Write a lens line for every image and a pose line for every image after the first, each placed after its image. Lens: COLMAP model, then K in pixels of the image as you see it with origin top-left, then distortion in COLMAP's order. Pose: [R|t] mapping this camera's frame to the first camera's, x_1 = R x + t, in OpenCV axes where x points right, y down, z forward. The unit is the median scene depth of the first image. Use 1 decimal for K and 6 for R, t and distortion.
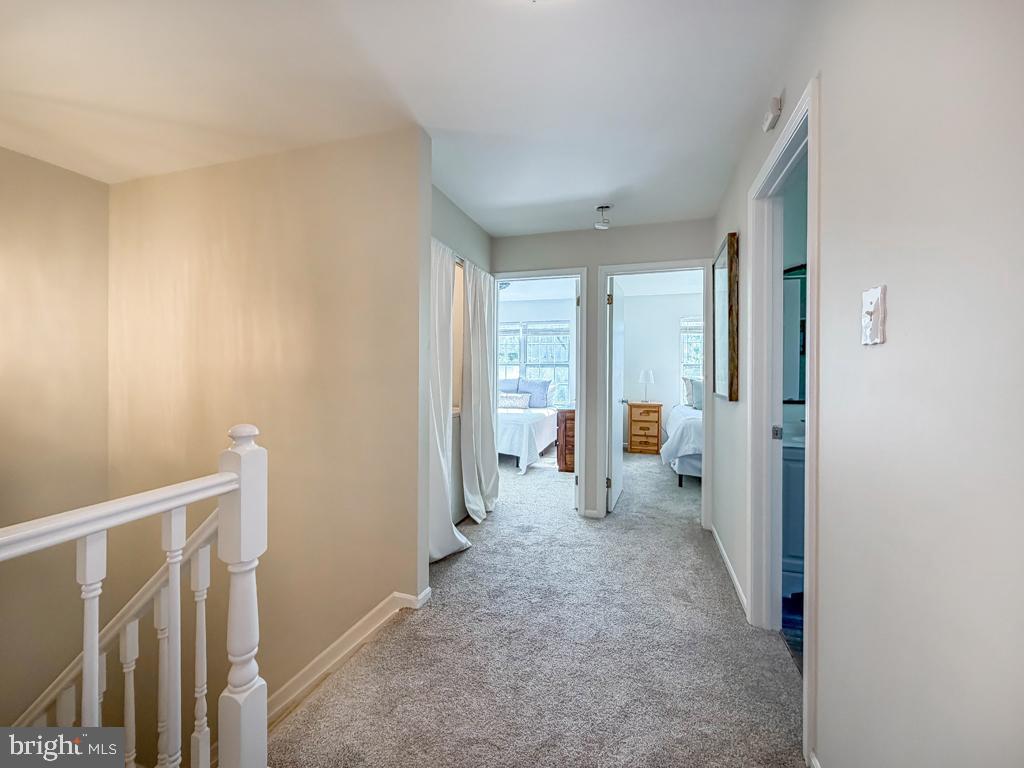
lens RADIAL K [[423.7, 0, 513.8], [0, 423.7, 377.3], [0, 0, 1]] dist [0.001320, -0.001233]
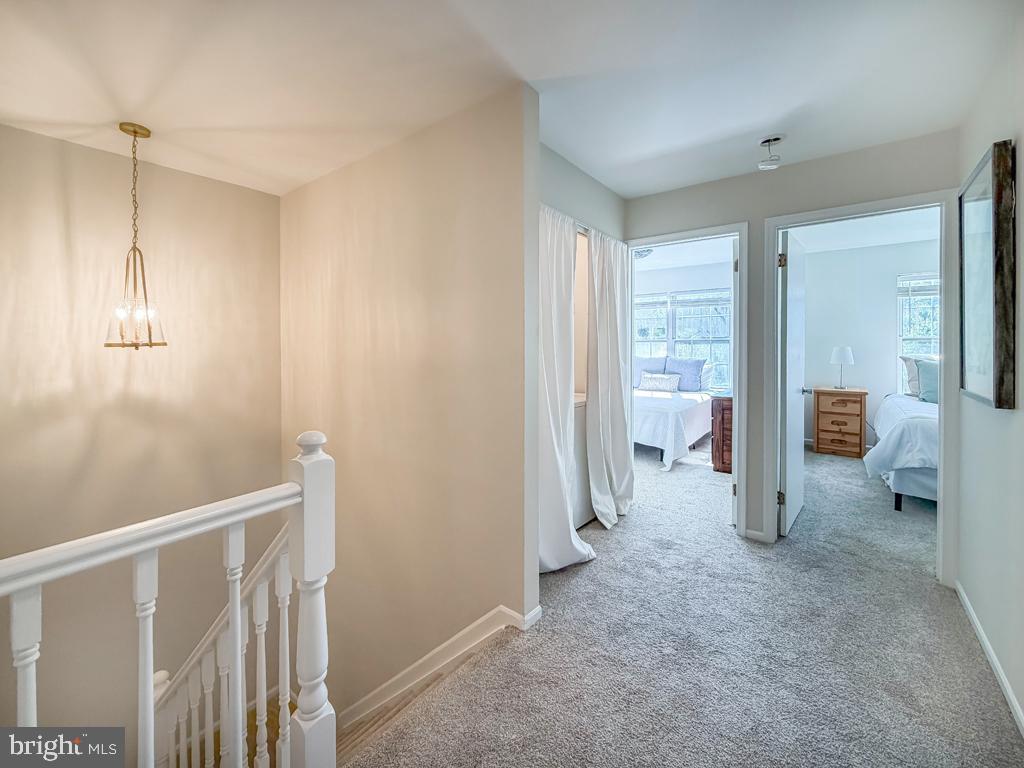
lens RADIAL K [[423.7, 0, 510.2], [0, 423.7, 350.3], [0, 0, 1]] dist [0.001320, -0.001233]
pose [[0.934107, -0.003575, -0.356976, 0.047816], [0.005251, 0.999979, 0.003728, -0.030963], [0.356955, -0.005356, 0.934106, 0.127314]]
